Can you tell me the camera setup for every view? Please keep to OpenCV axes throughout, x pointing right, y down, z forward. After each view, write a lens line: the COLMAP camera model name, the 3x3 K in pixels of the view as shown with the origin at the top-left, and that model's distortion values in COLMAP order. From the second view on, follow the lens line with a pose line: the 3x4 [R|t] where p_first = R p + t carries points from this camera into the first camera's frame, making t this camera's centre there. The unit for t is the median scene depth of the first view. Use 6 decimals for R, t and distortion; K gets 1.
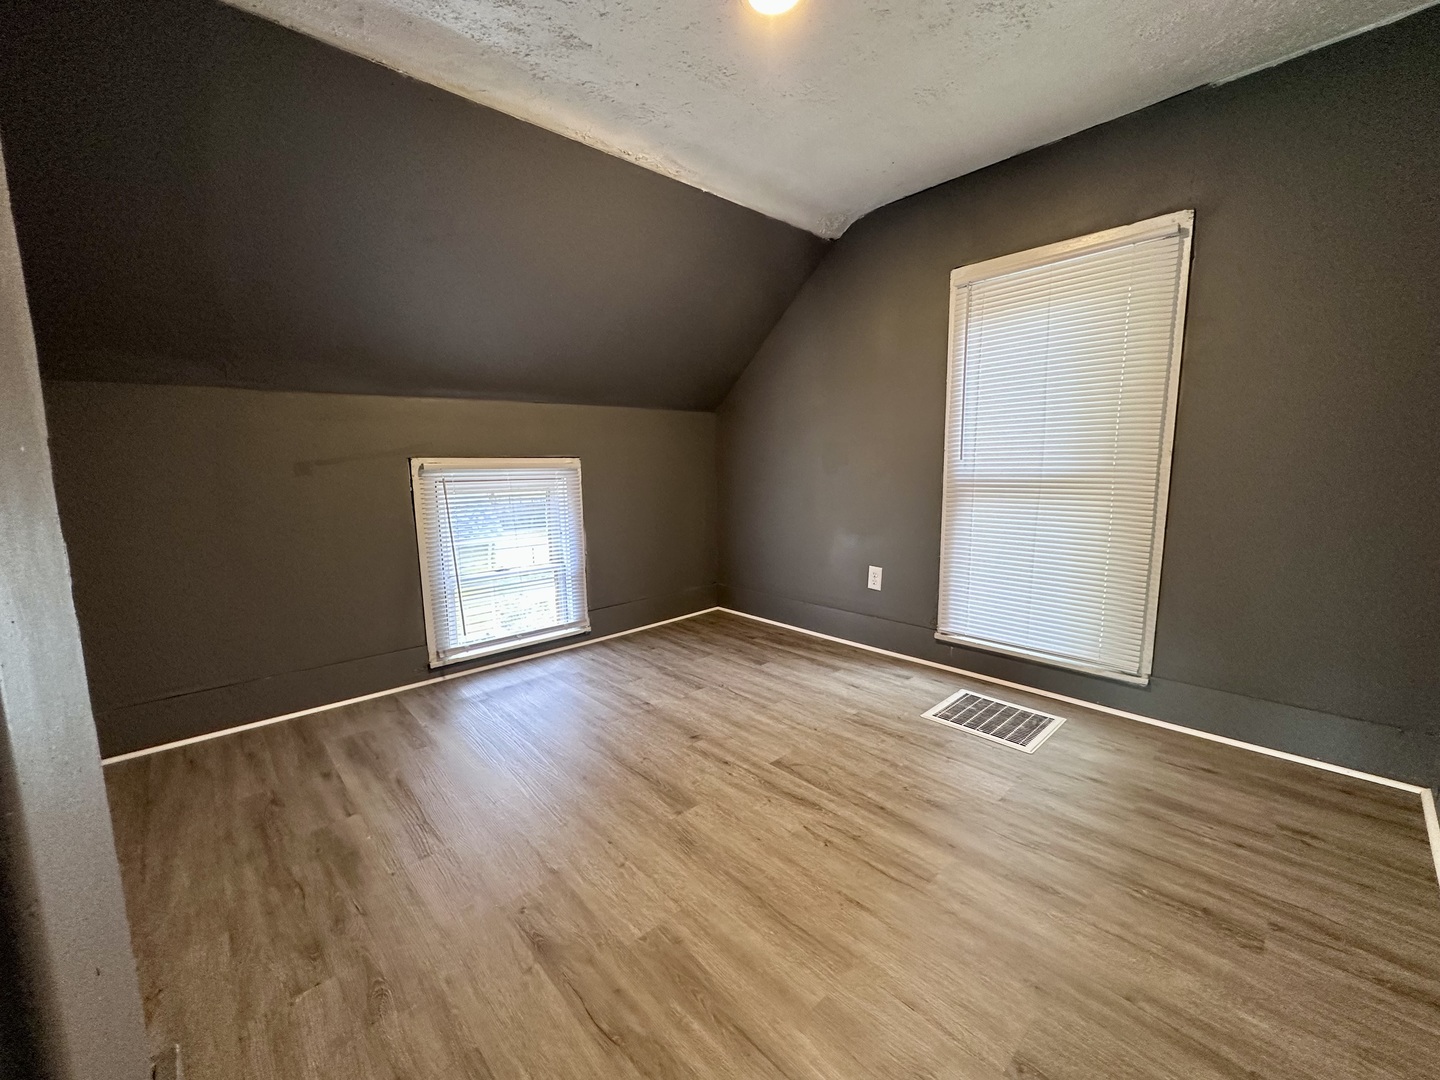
lens RADIAL K [[575.4, 0, 718.3], [0, 575.4, 542.2], [0, 0, 1]] dist [-0.003536, 0.000576]
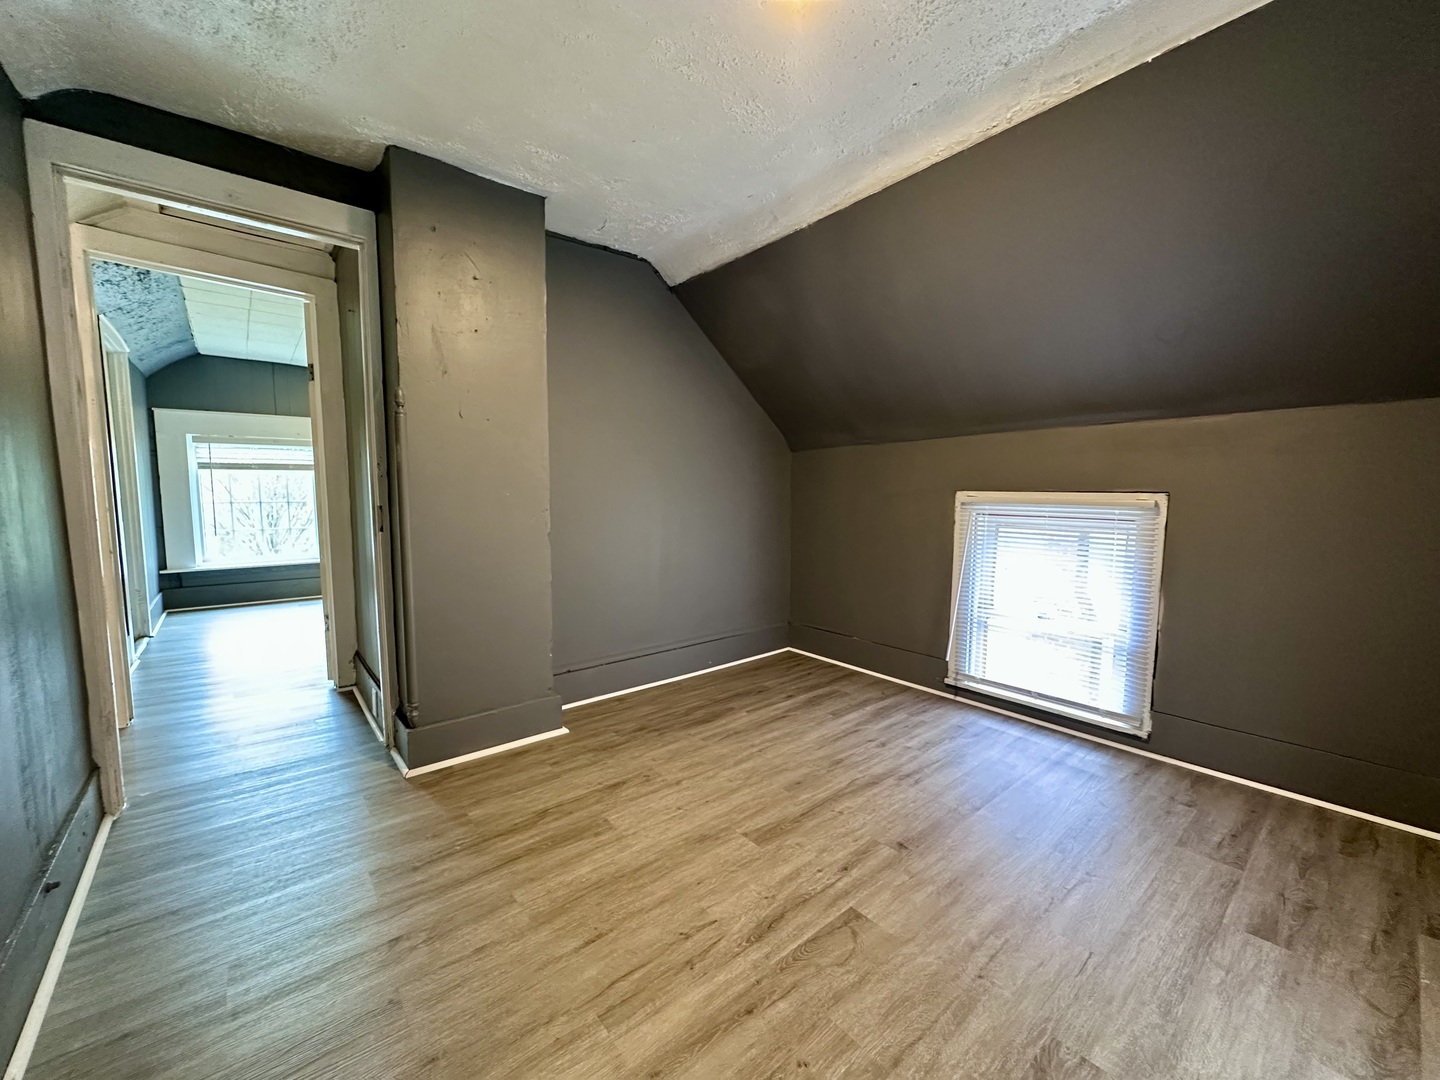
lens RADIAL K [[575.4, 0, 718.3], [0, 575.4, 542.2], [0, 0, 1]] dist [-0.003536, 0.000576]
pose [[-0.061587, 0.102748, -0.992799, 0.727281], [-0.141089, 0.983803, 0.110569, -0.128504], [0.988079, 0.146883, -0.046093, 0.727709]]
